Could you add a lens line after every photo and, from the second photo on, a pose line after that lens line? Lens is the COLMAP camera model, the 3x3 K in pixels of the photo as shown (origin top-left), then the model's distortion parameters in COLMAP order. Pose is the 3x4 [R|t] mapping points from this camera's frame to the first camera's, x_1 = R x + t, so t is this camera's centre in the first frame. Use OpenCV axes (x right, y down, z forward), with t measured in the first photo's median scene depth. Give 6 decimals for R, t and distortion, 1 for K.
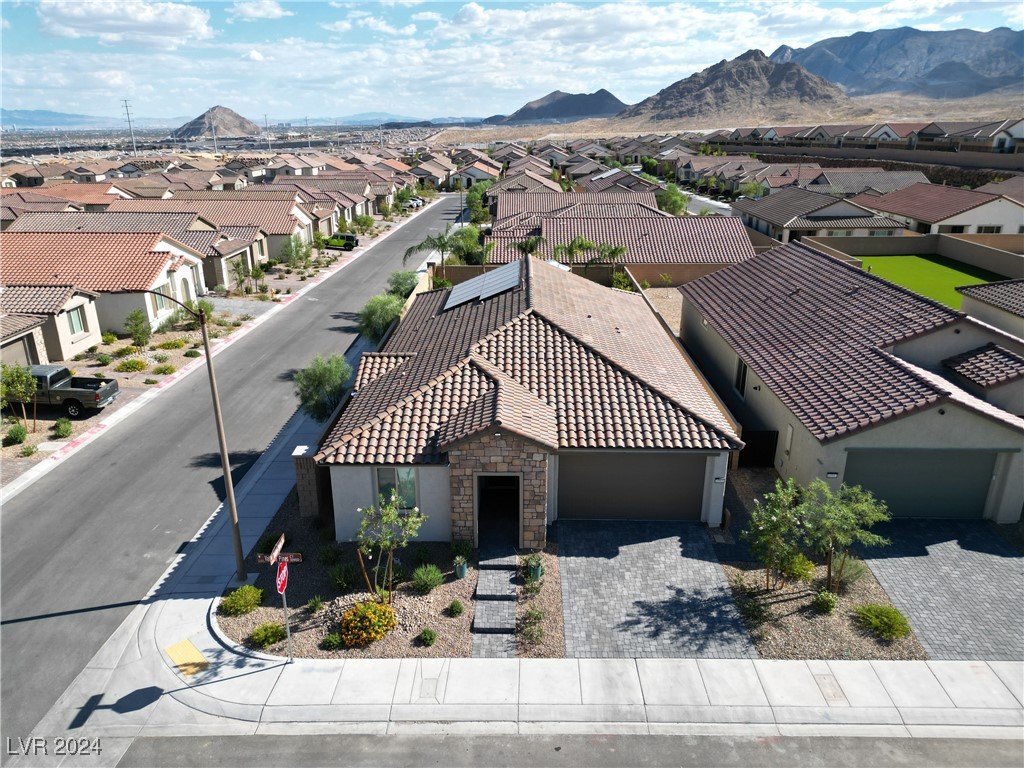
lens RADIAL K [[719.5, 0, 512.3], [0, 719.5, 388.4], [0, 0, 1]] dist [0.056935, -0.050511]
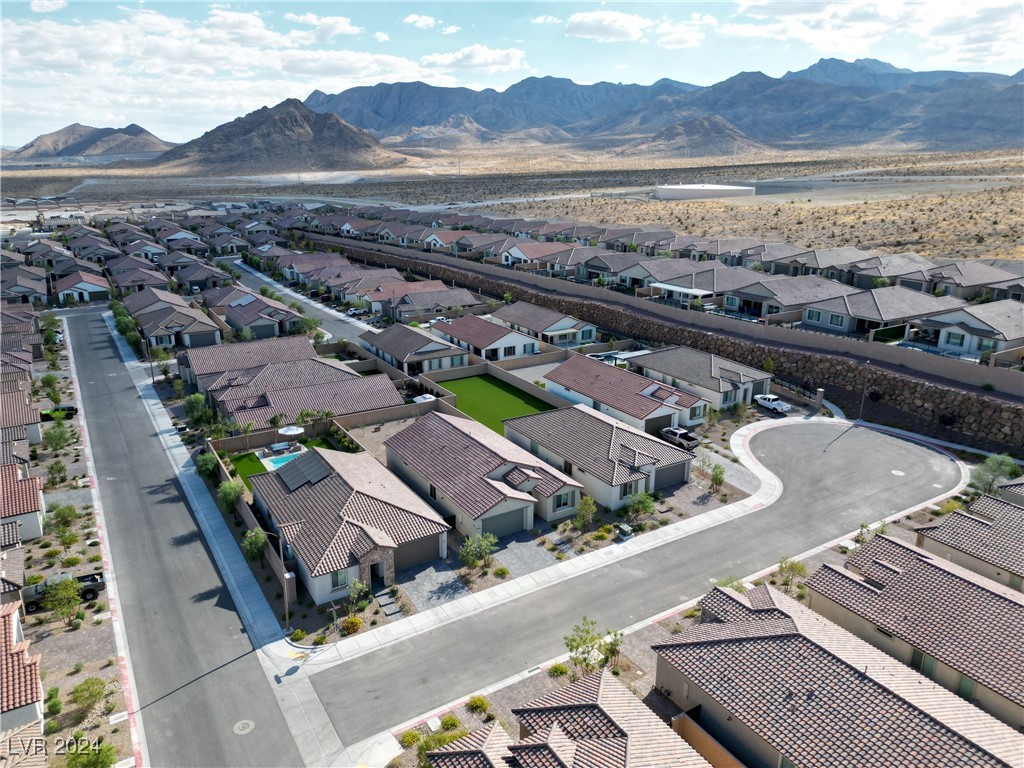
lens RADIAL K [[719.5, 0, 512.3], [0, 719.5, 388.4], [0, 0, 1]] dist [0.056935, -0.050511]
pose [[0.840710, -0.156696, 0.518318, -0.891102], [0.179937, 0.983663, 0.005521, -0.445566], [-0.510715, 0.088623, 0.855170, -1.660122]]
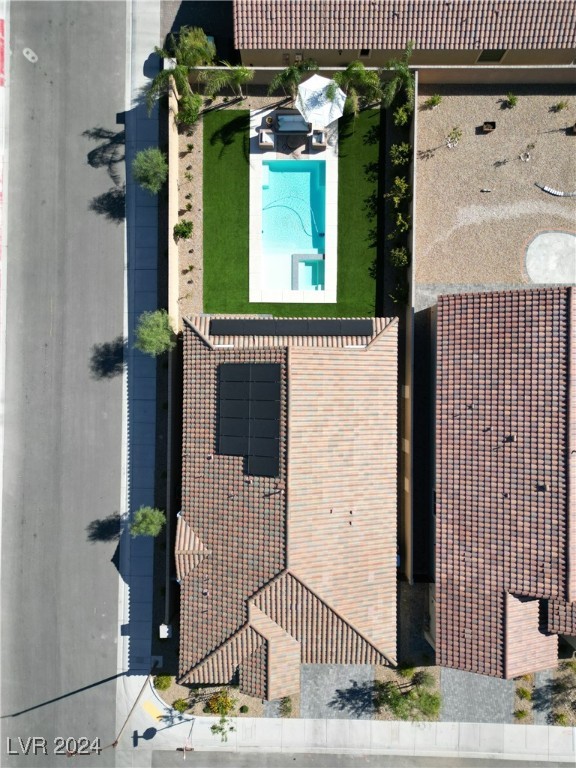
lens RADIAL K [[539.6, 0, 289.8], [0, 539.6, 386.2], [0, 0, 1]] dist [0.056935, -0.050511]
pose [[0.999954, -0.007472, -0.006061, 0.048747], [0.008317, 0.354601, 0.934981, -1.557296], [-0.004837, -0.934988, 0.354647, 1.175037]]
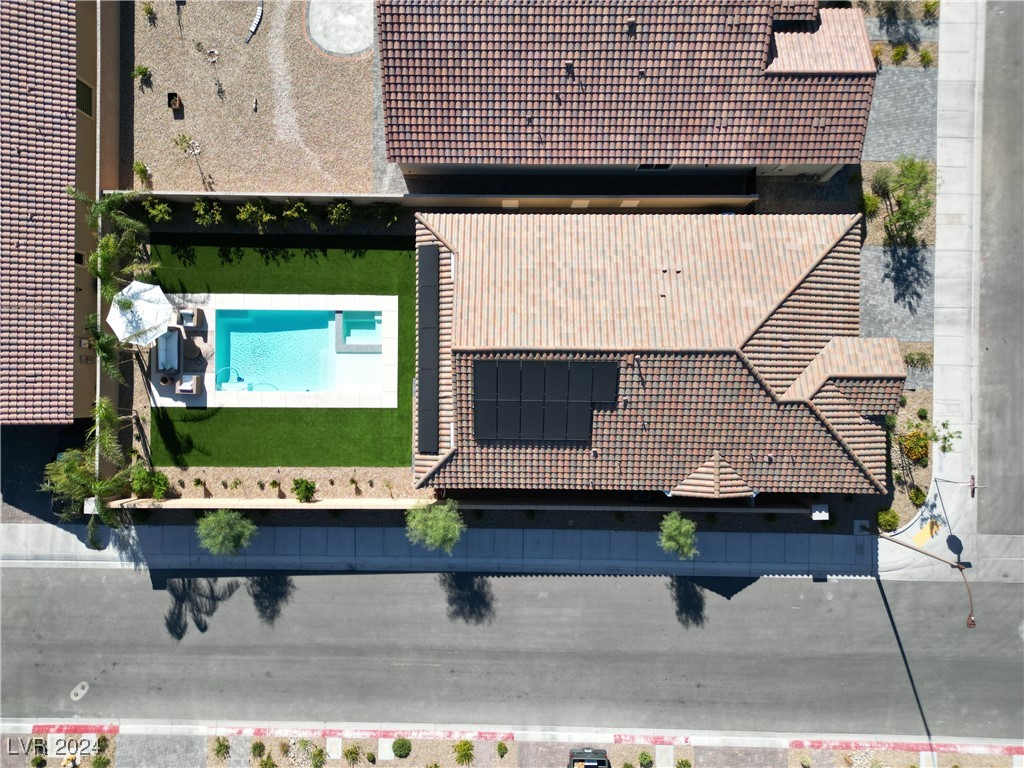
lens RADIAL K [[719.5, 0, 512.3], [0, 719.5, 388.4], [0, 0, 1]] dist [0.056935, -0.050511]
pose [[-0.008108, -0.999928, 0.008880, -0.051464], [0.361996, 0.005343, 0.932164, -1.602417], [-0.932144, 0.010772, 0.361927, 1.126530]]
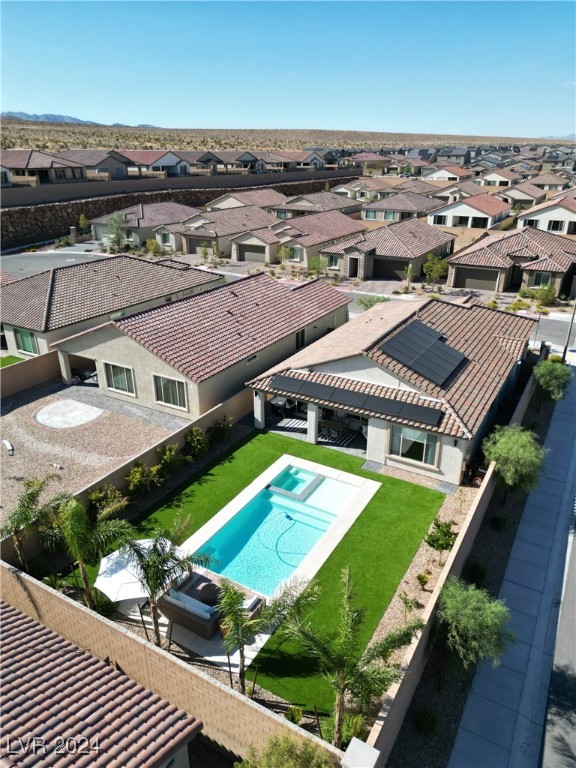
lens RADIAL K [[539.6, 0, 289.8], [0, 539.6, 386.2], [0, 0, 1]] dist [0.056935, -0.050511]
pose [[-0.869131, -0.206170, 0.449560, -0.407778], [0.164915, 0.736143, 0.656427, -1.161018], [-0.466276, 0.644660, -0.605805, 2.681731]]
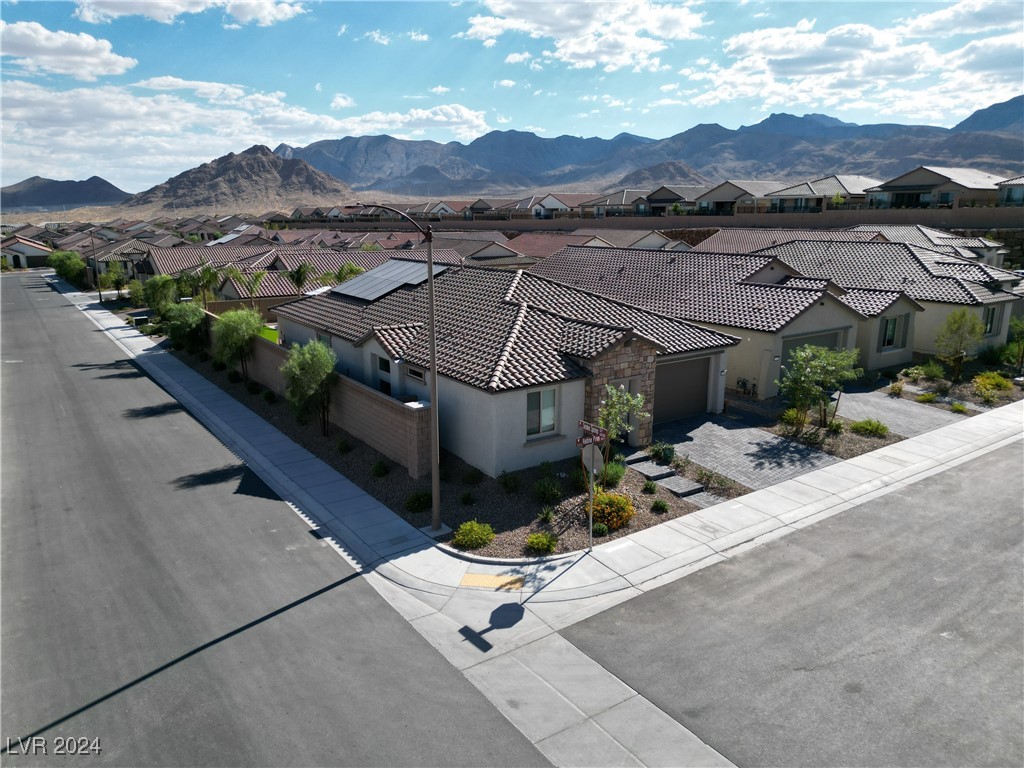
lens RADIAL K [[719.5, 0, 512.3], [0, 719.5, 388.4], [0, 0, 1]] dist [0.056935, -0.050511]
pose [[0.814190, -0.136128, 0.564414, -0.781036], [0.199603, 0.978499, -0.051936, 0.150875], [-0.545209, 0.154945, 0.823857, 0.148983]]
